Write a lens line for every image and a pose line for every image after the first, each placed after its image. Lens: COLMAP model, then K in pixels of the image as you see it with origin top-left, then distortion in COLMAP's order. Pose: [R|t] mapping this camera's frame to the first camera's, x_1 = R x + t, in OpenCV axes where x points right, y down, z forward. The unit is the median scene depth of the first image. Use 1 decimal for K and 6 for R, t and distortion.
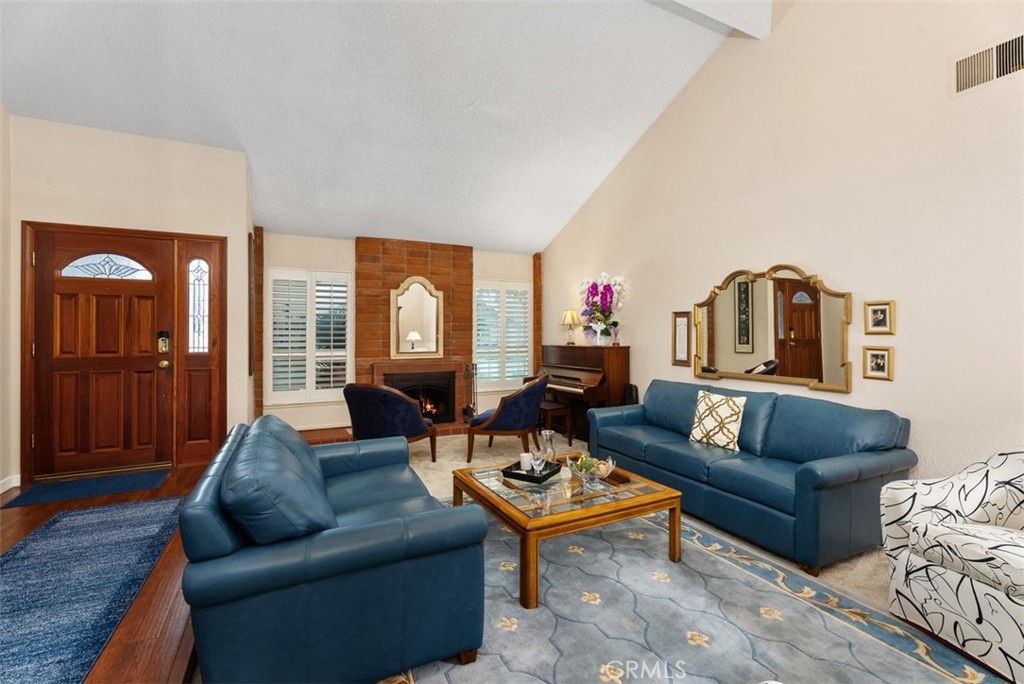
lens RADIAL K [[456.8, 0, 514.1], [0, 456.8, 333.6], [0, 0, 1]] dist [0.000155, -0.000624]
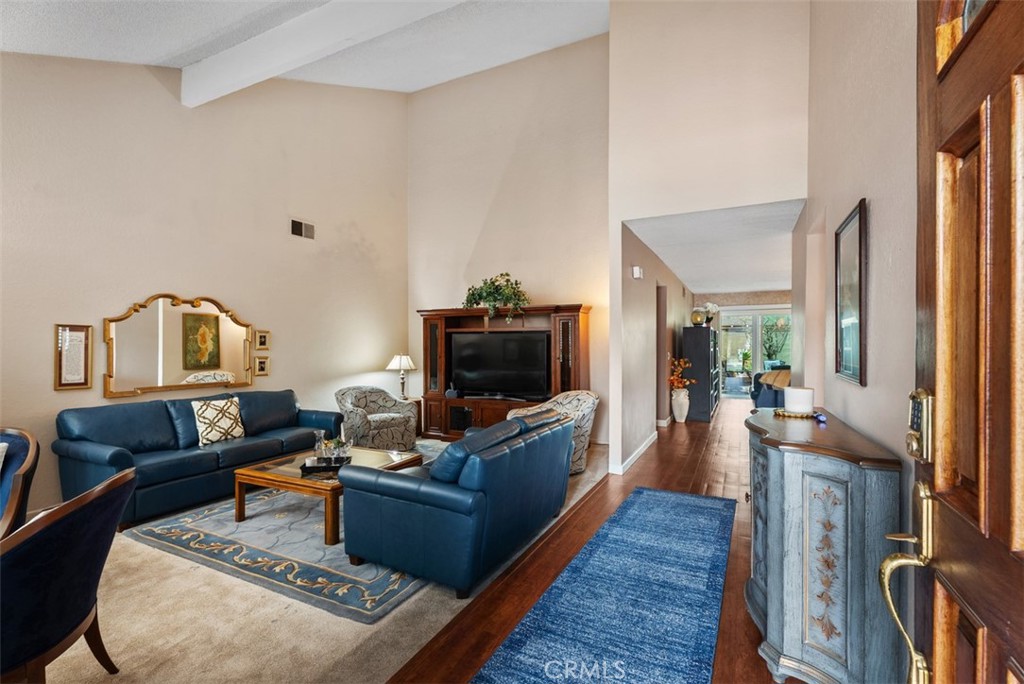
lens RADIAL K [[456.8, 0, 514.1], [0, 456.8, 344.7], [0, 0, 1]] dist [0.000155, -0.000624]
pose [[-0.596382, 0.002040, 0.802699, -1.162804], [0.000758, 0.999998, -0.001978, -0.013606], [-0.802701, -0.000571, -0.596382, 1.258453]]
